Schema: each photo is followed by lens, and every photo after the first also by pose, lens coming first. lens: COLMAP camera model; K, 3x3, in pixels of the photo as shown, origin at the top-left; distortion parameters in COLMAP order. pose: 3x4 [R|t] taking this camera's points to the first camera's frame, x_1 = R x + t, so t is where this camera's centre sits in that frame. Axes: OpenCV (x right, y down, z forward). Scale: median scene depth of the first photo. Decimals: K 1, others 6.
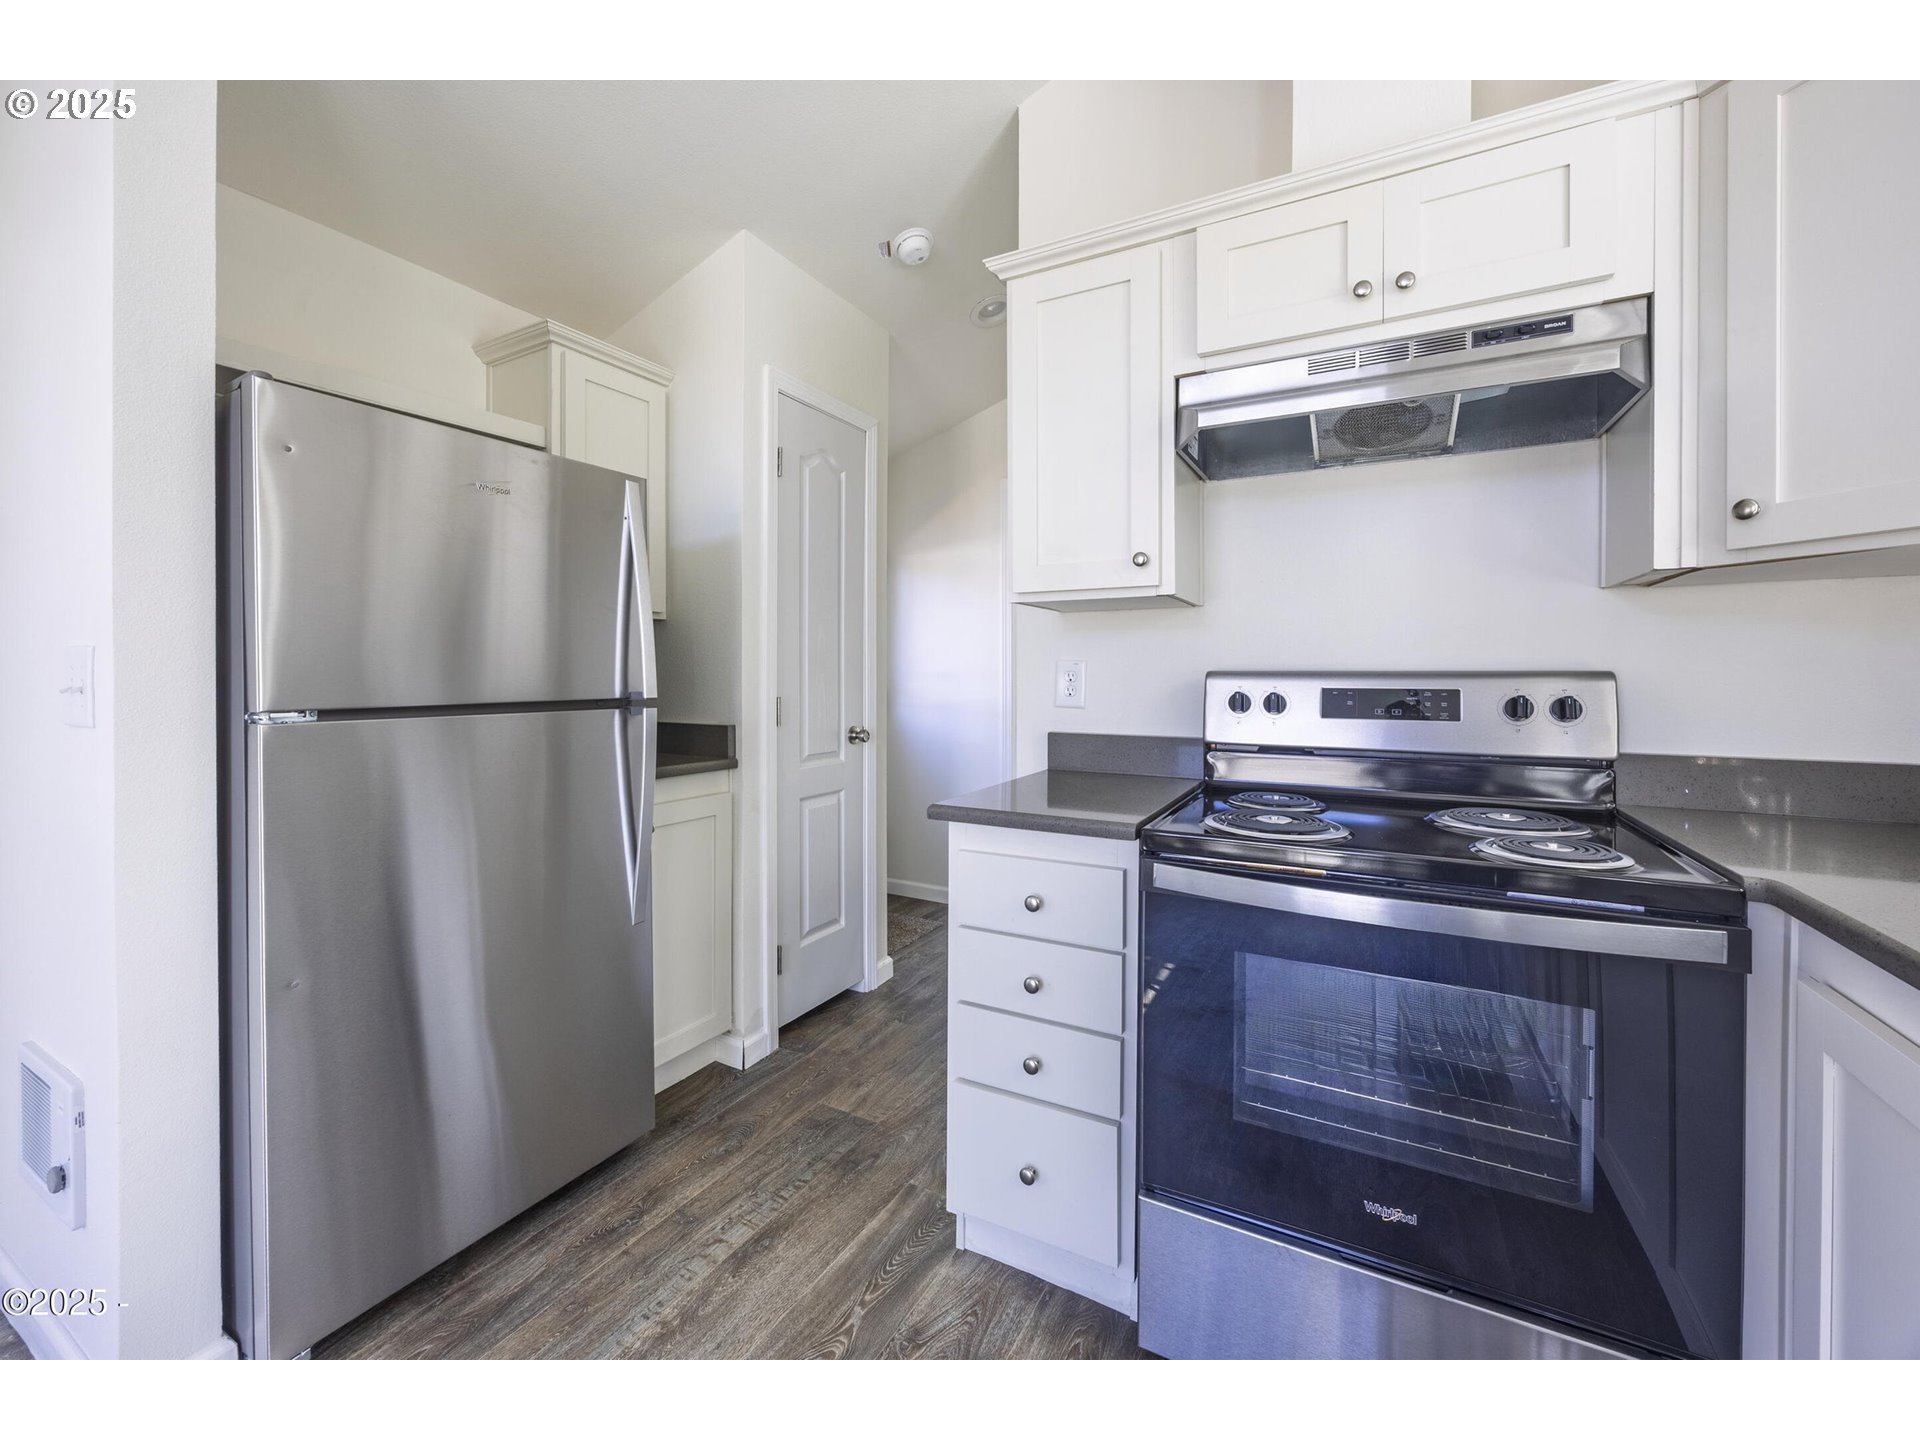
lens RADIAL K [[749.4, 0, 986.0], [0, 749.4, 683.4], [0, 0, 1]] dist [-0.001825, -0.000140]
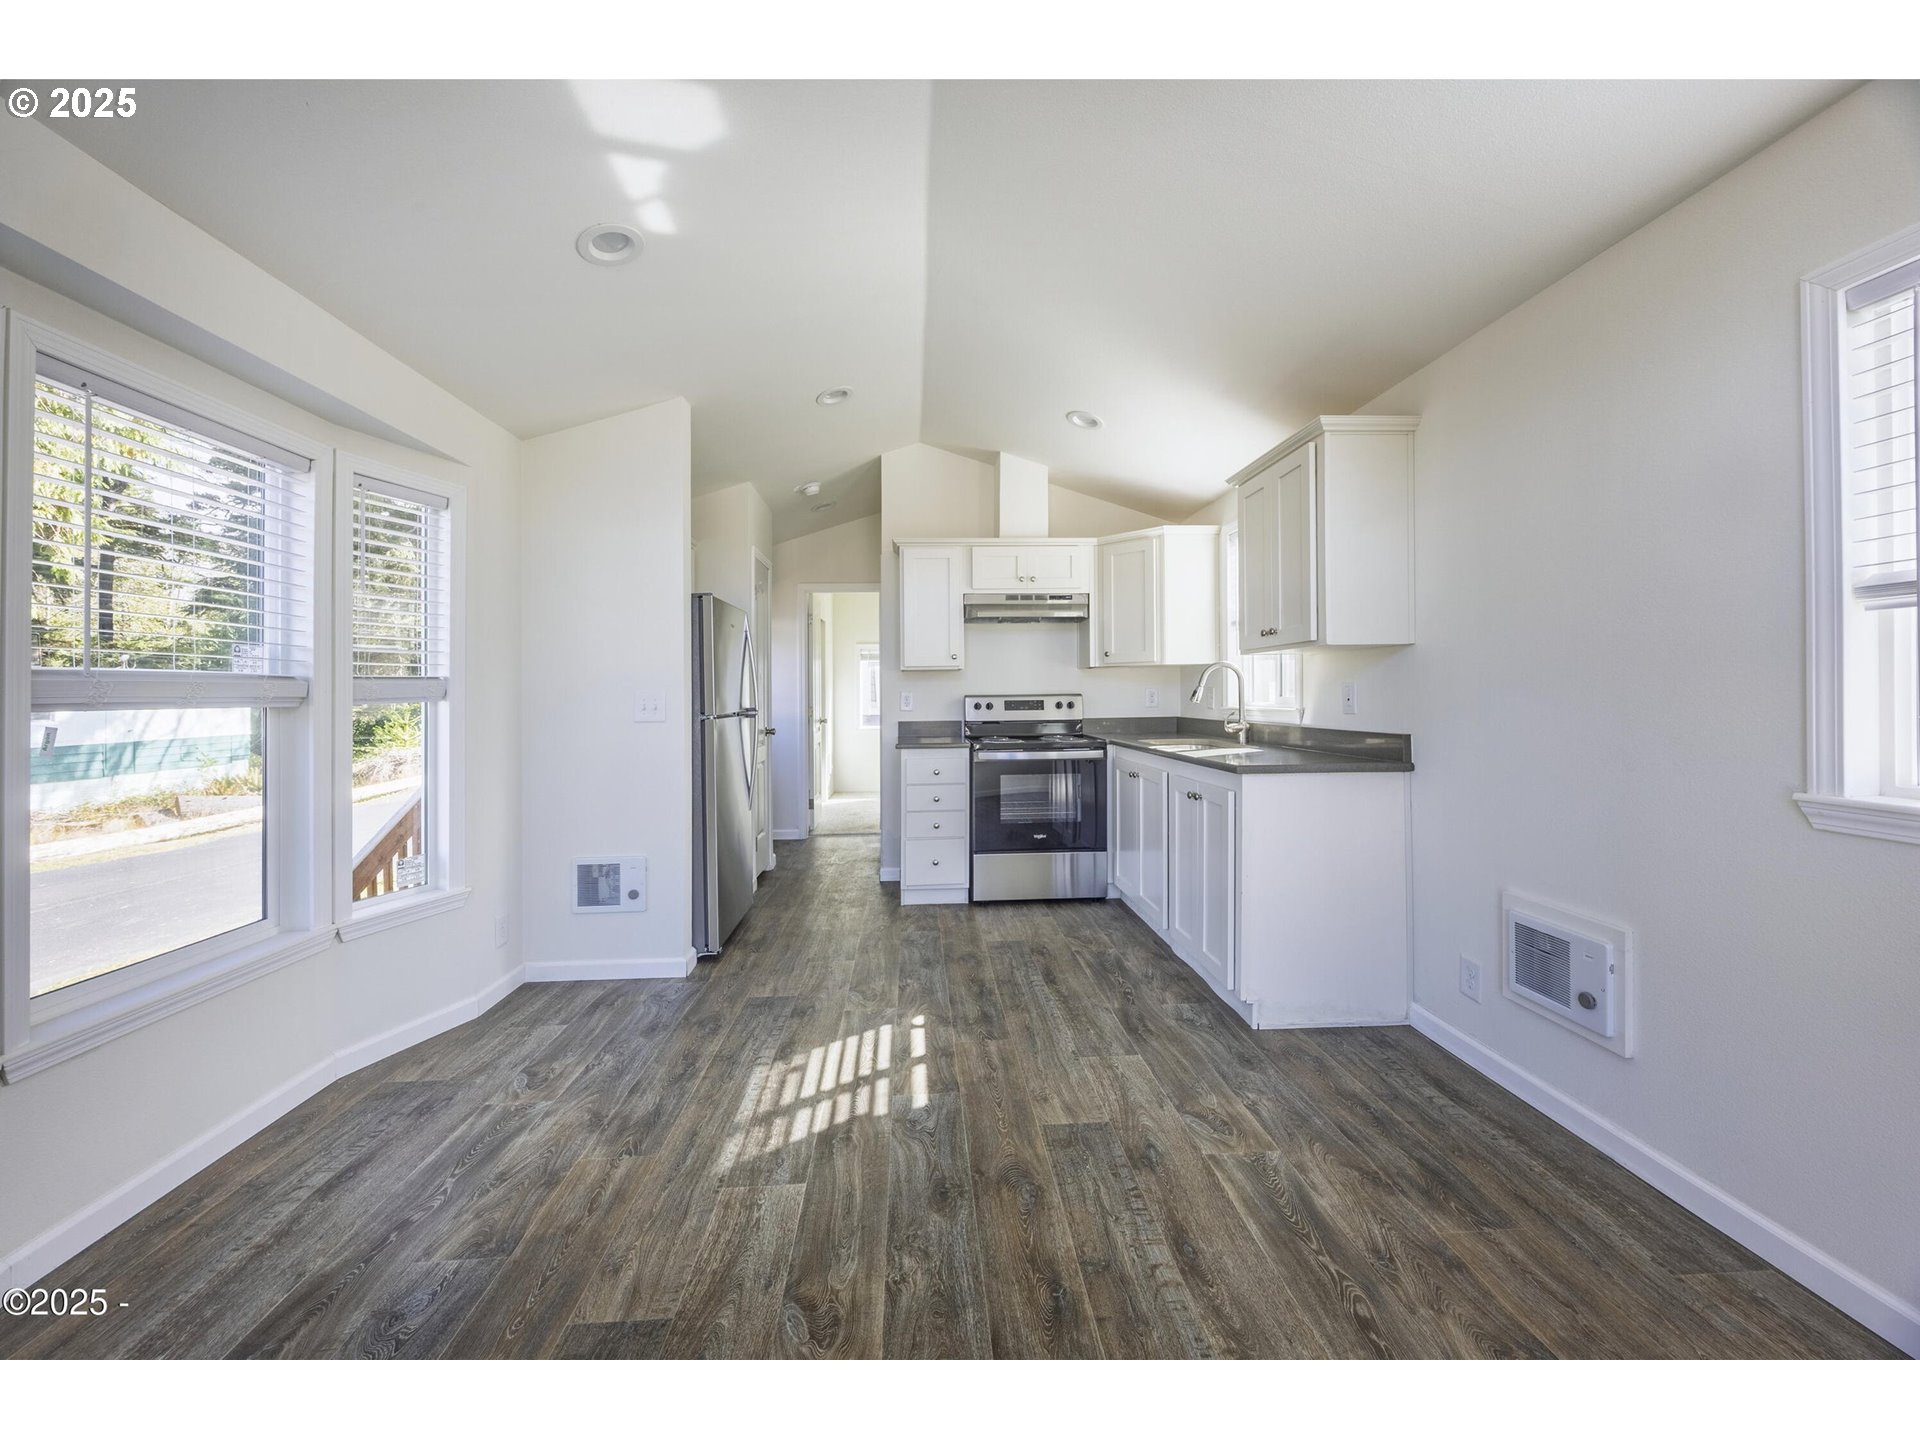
lens RADIAL K [[742.3, 0, 951.8], [0, 742.3, 699.4], [0, 0, 1]] dist [-0.002257, 0.000134]
pose [[0.858856, -0.017103, 0.511932, -1.335459], [0.020750, 0.999784, -0.001411, 0.001892], [-0.511797, 0.011835, 0.859025, -1.528703]]
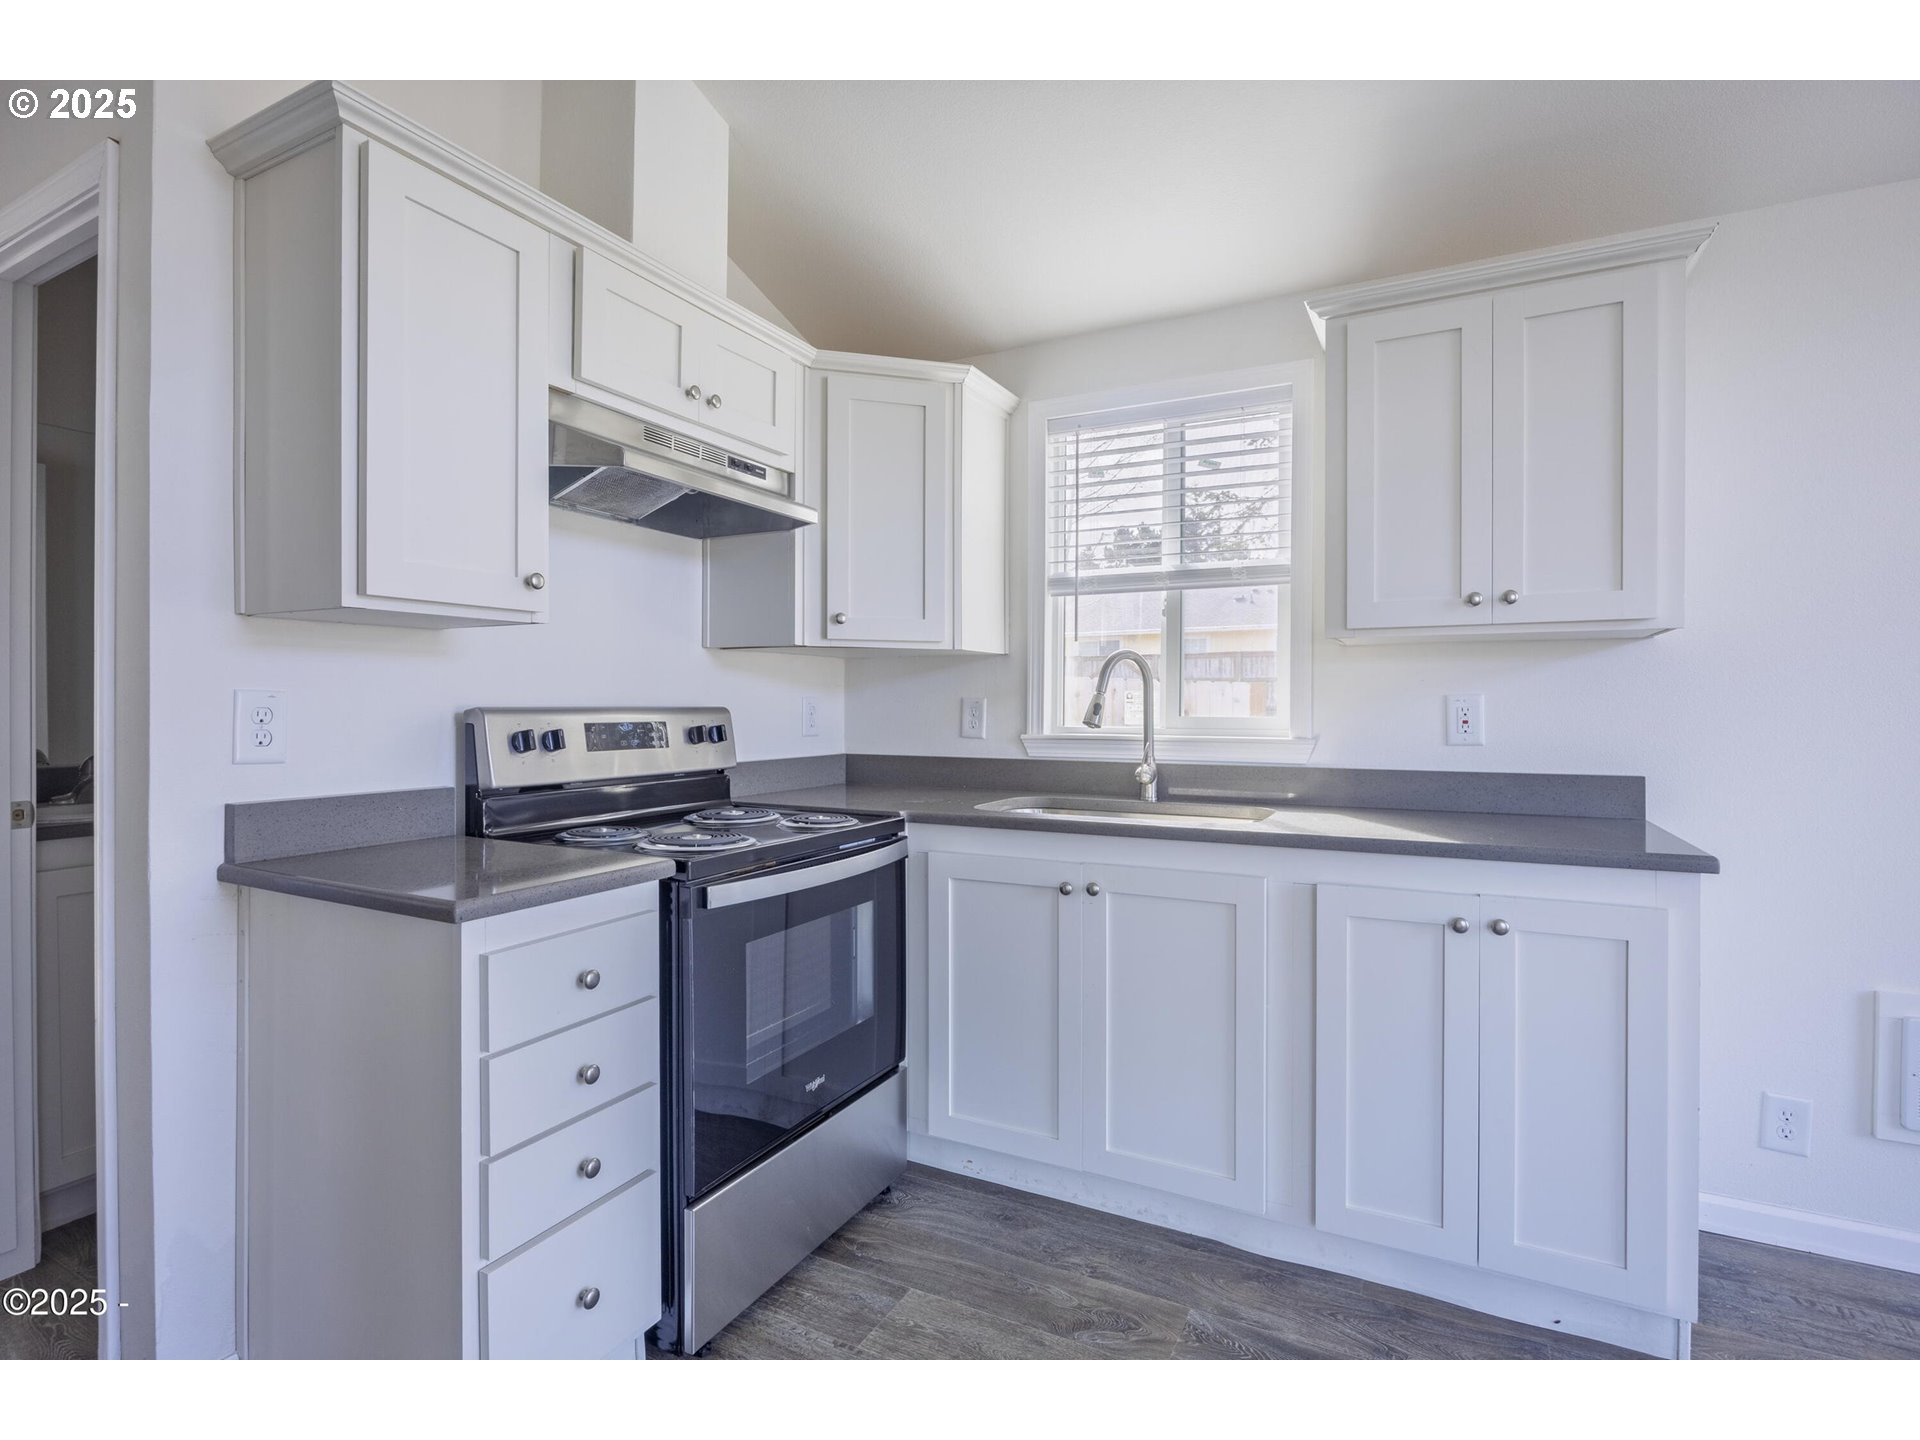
lens RADIAL K [[960.6, 0, 964.1], [0, 960.6, 711.0], [0, 0, 1]] dist [-0.002341, -0.000220]
pose [[-0.012509, -0.011056, 0.999861, -0.980272], [0.008803, 0.999899, 0.011167, -0.023581], [-0.999883, 0.008942, -0.012411, 0.543079]]
